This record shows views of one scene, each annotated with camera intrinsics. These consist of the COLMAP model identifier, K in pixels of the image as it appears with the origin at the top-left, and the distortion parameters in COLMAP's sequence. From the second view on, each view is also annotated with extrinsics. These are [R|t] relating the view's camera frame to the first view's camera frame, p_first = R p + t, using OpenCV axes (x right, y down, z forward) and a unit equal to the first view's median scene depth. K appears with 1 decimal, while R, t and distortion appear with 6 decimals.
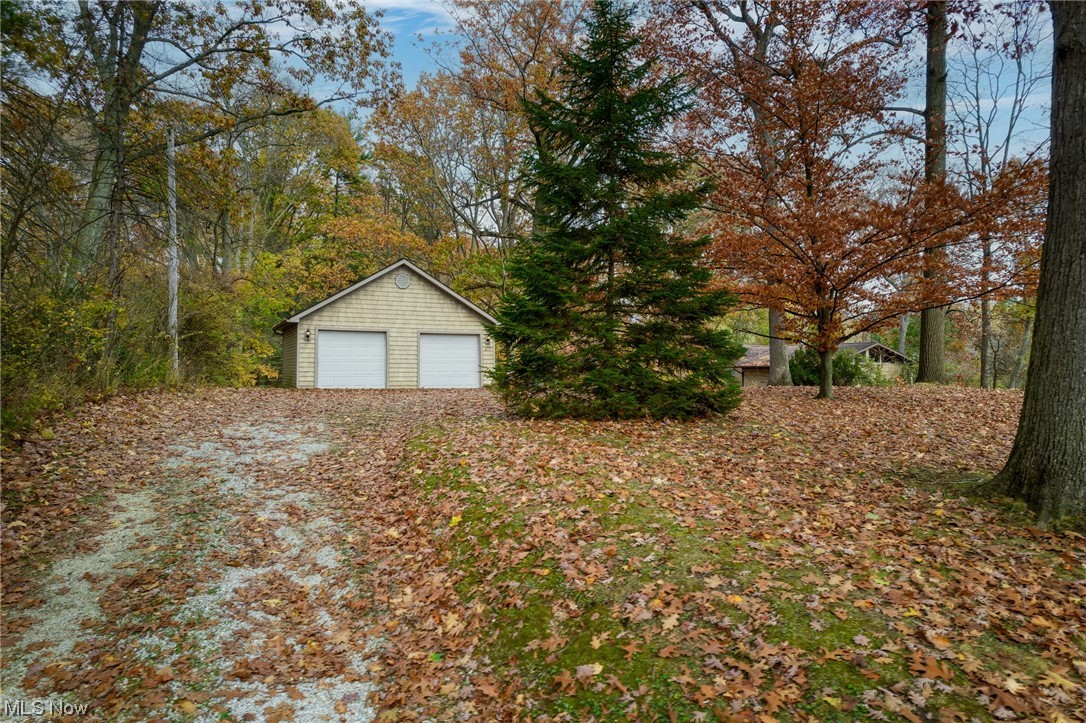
lens RADIAL K [[690.8, 0, 541.1], [0, 690.8, 361.2], [0, 0, 1]] dist [0.007386, 0.005412]
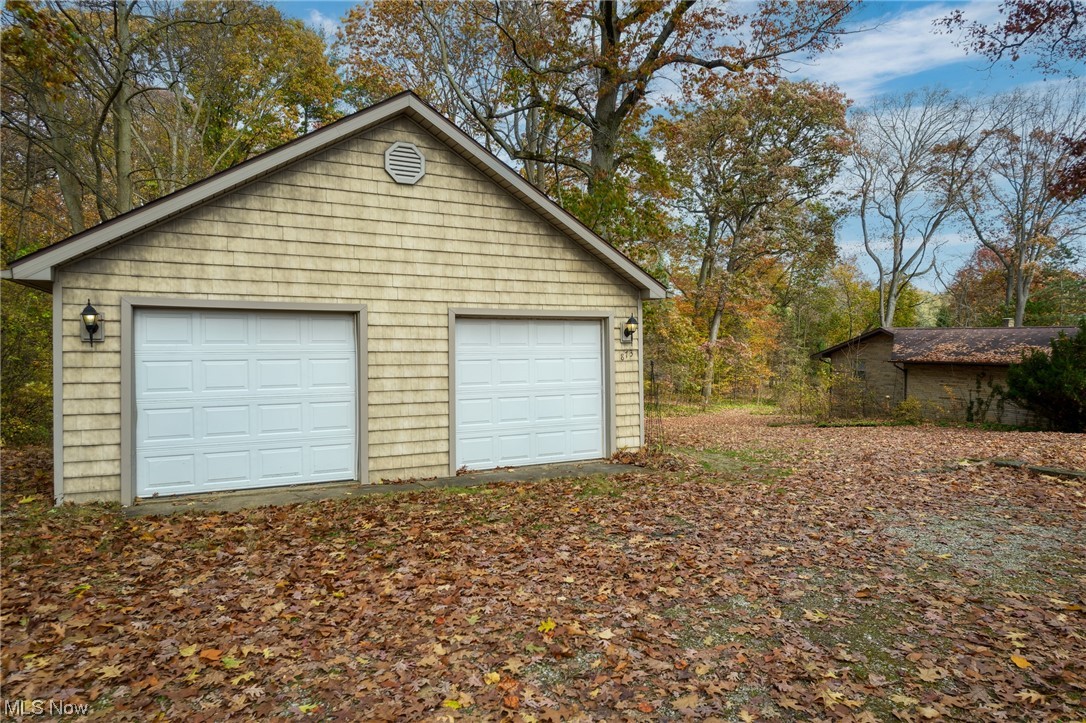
lens RADIAL K [[690.8, 0, 545.8], [0, 690.8, 361.4], [0, 0, 1]] dist [0.007386, 0.005412]
pose [[0.999766, -0.002565, 0.021494, -0.138295], [0.001831, 0.999417, 0.034106, -0.029353], [-0.021568, -0.034058, 0.999187, 0.653052]]
